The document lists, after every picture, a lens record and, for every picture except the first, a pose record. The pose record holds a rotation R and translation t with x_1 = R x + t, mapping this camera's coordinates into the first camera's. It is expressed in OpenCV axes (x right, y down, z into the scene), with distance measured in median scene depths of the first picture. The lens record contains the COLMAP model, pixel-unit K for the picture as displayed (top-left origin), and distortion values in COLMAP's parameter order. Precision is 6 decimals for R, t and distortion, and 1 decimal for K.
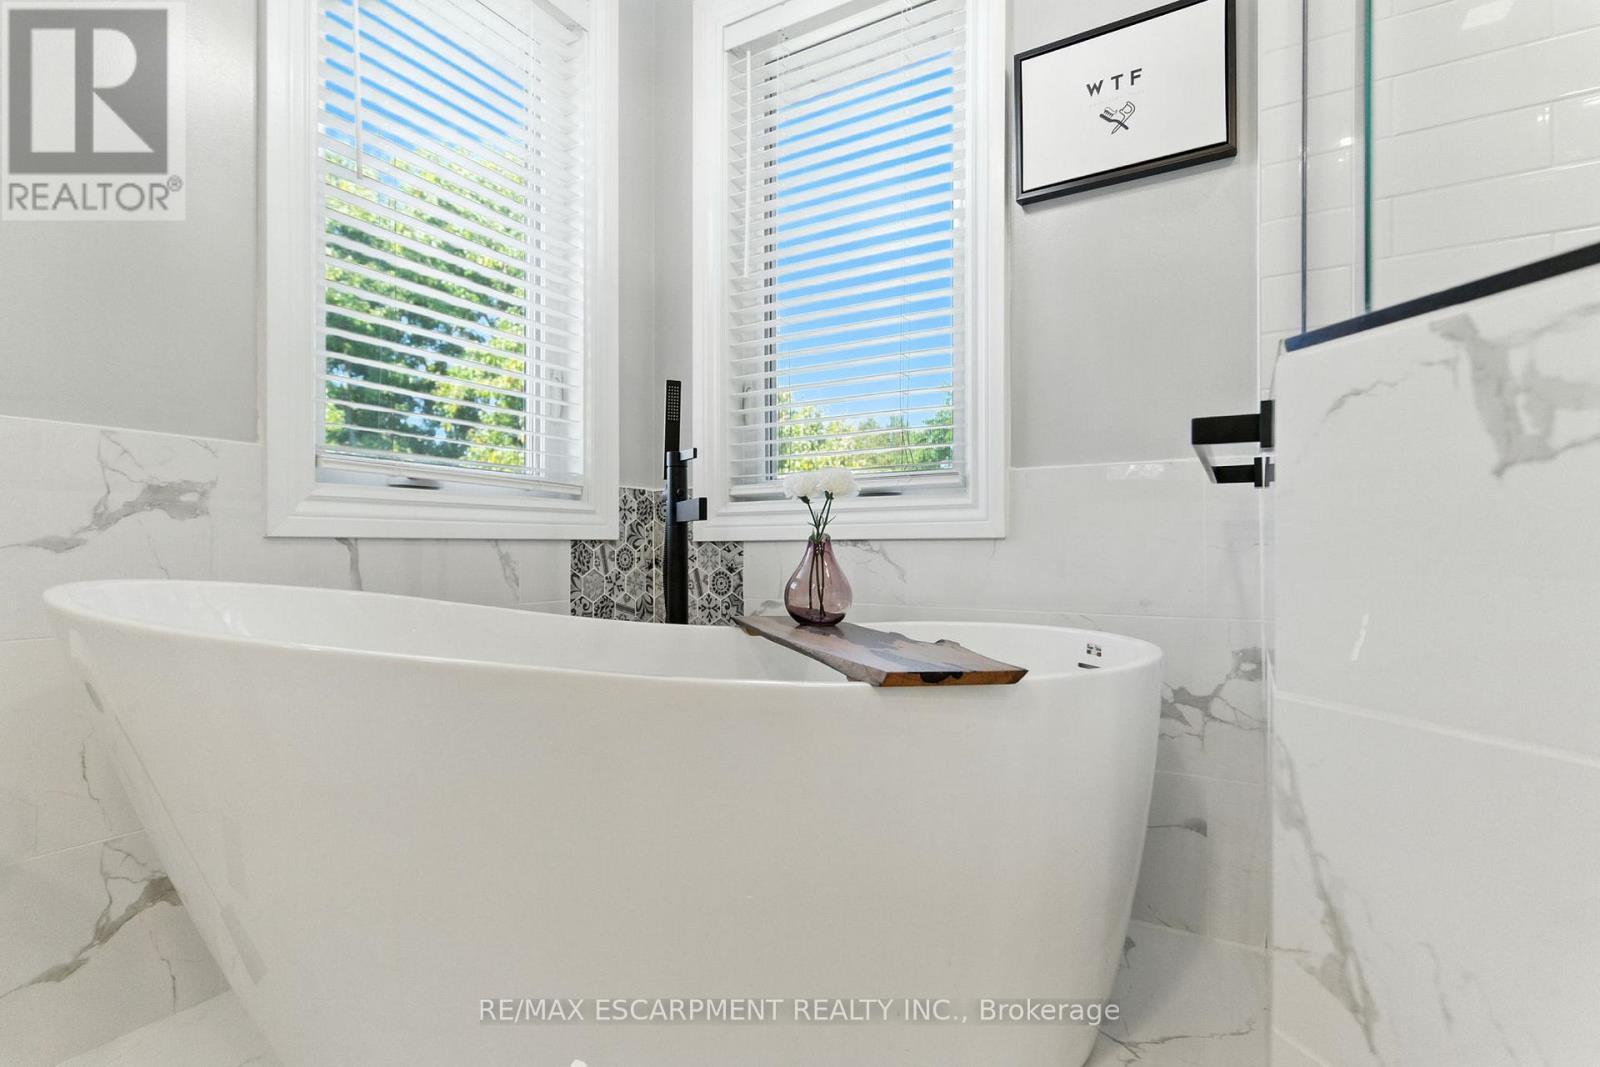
lens RADIAL K [[778.1, 0, 803.8], [0, 778.1, 556.2], [0, 0, 1]] dist [0.001016, 0.000030]
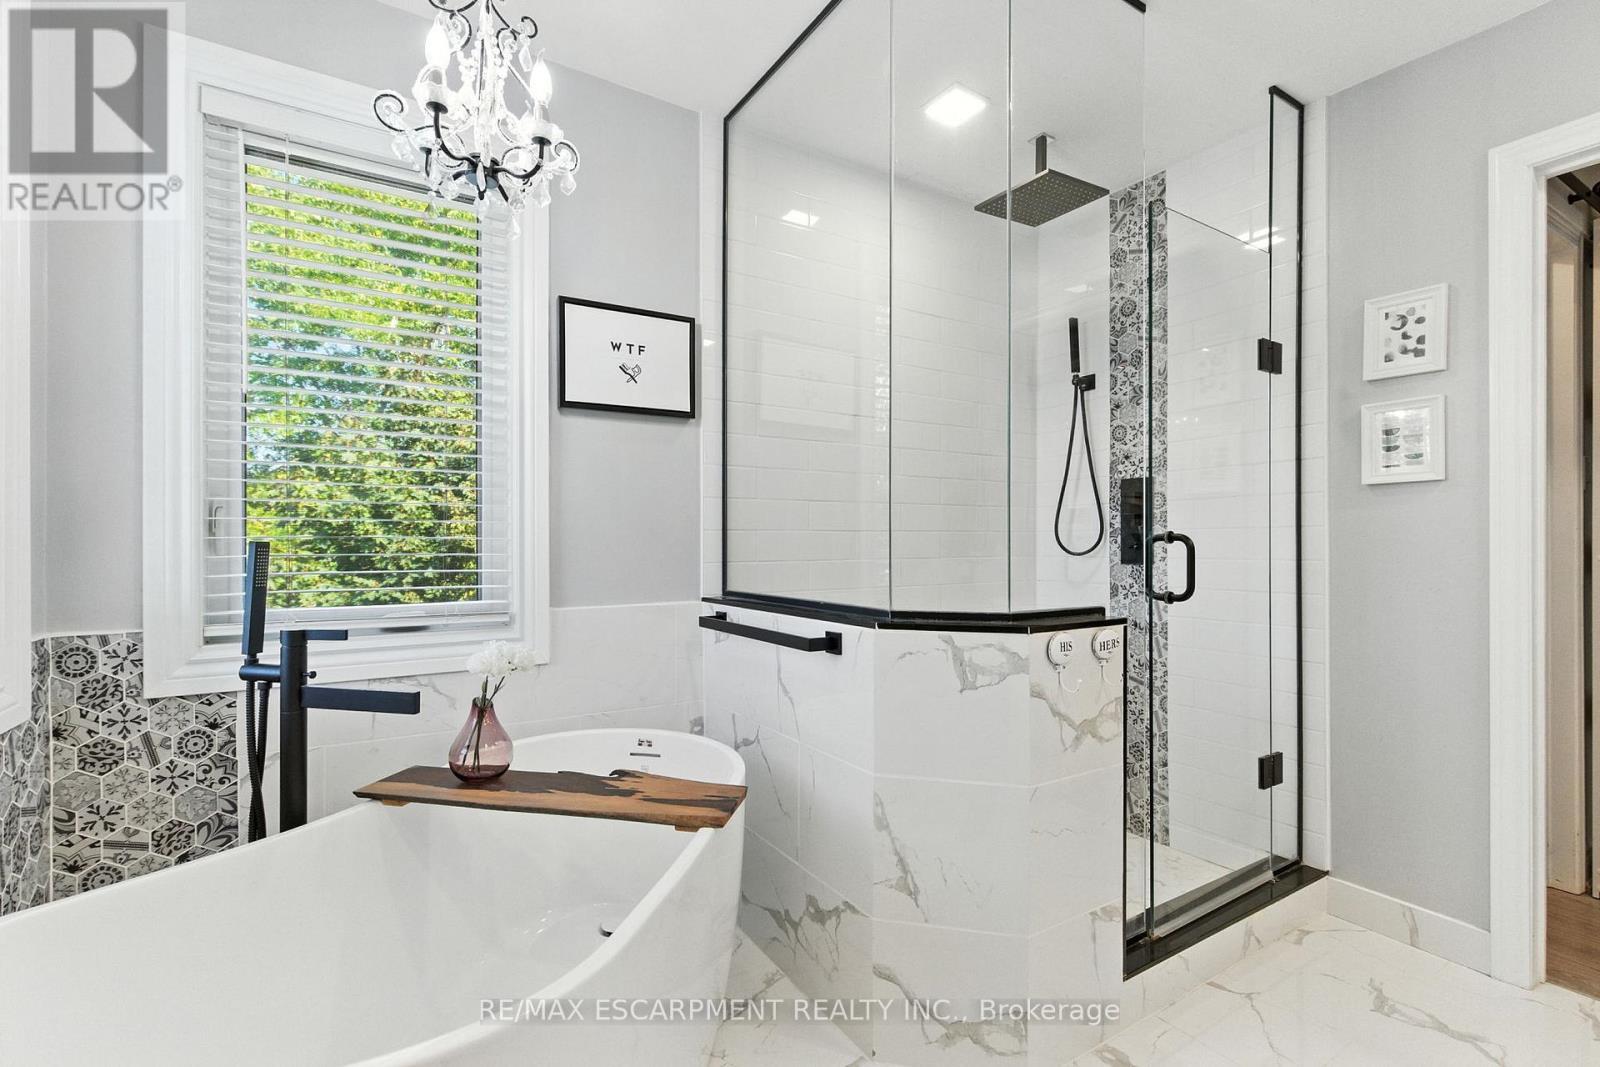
lens RADIAL K [[719.3, 0, 788.5], [0, 719.3, 542.6], [0, 0, 1]] dist [0.000177, -0.000231]
pose [[0.473993, -0.001692, 0.880527, -0.650260], [0.005319, 0.999985, -0.000941, -0.238537], [-0.880512, 0.005130, 0.473996, 0.094133]]
